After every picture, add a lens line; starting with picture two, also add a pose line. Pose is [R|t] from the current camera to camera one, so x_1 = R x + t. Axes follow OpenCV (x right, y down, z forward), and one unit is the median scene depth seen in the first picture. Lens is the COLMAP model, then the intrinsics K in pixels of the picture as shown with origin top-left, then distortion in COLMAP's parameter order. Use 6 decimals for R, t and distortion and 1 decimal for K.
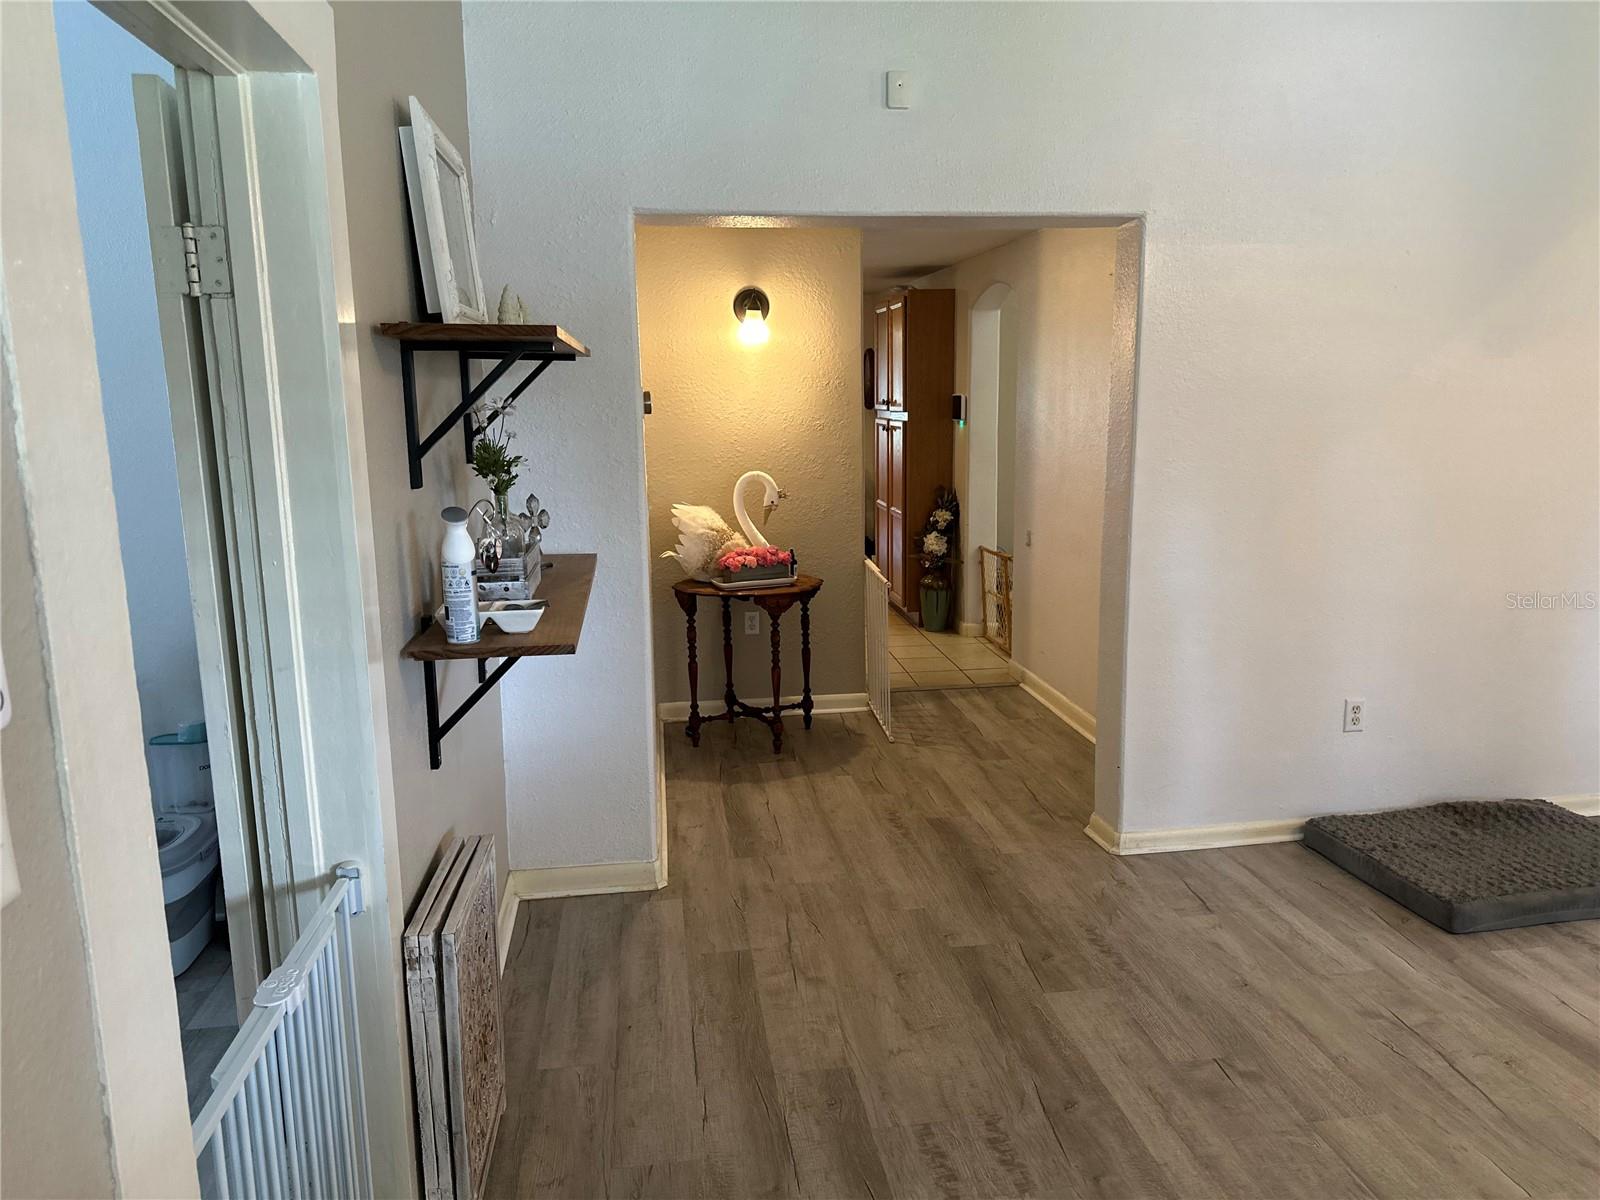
lens RADIAL K [[1140.3, 0, 800.1], [0, 1140.3, 596.6], [0, 0, 1]] dist [0.054543, -0.049195]
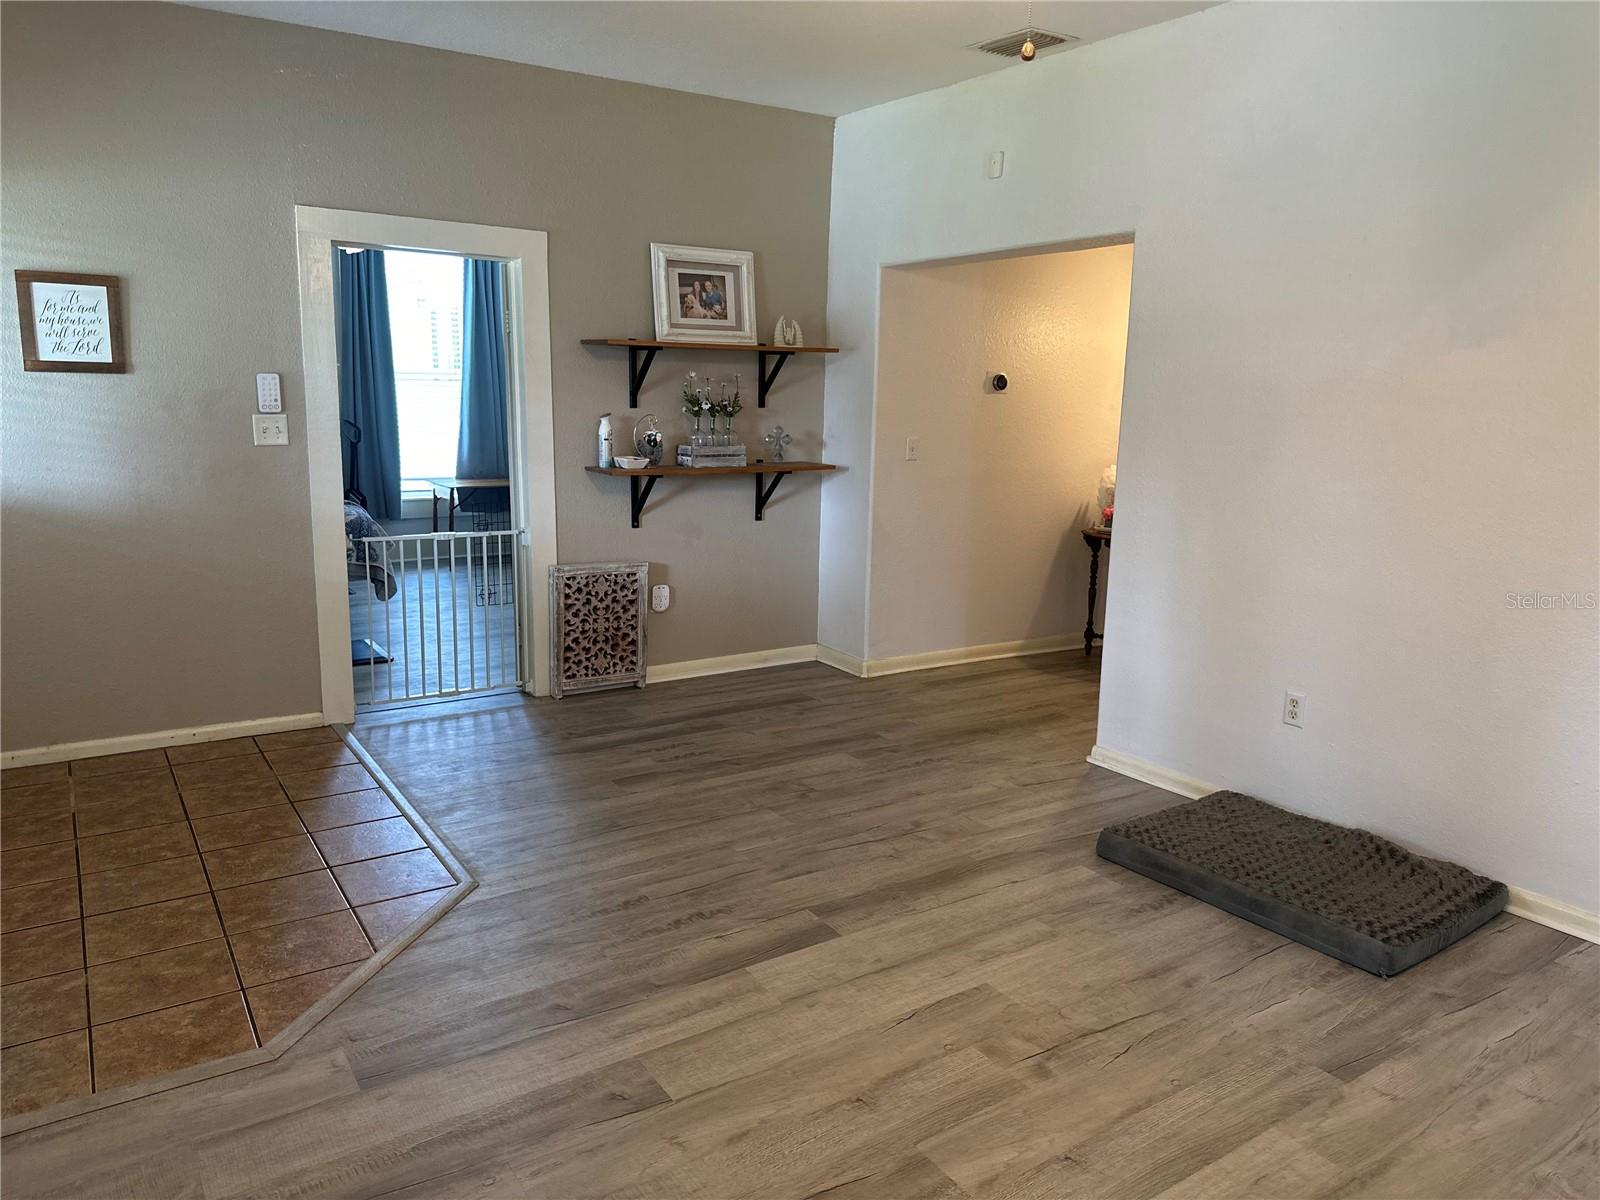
lens RADIAL K [[1140.3, 0, 802.3], [0, 1140.3, 591.5], [0, 0, 1]] dist [0.054543, -0.049195]
pose [[0.405452, 0.176049, -0.897004, 1.486401], [-0.187215, 0.976472, 0.107023, -0.027702], [0.894740, 0.124540, 0.428871, 0.237209]]
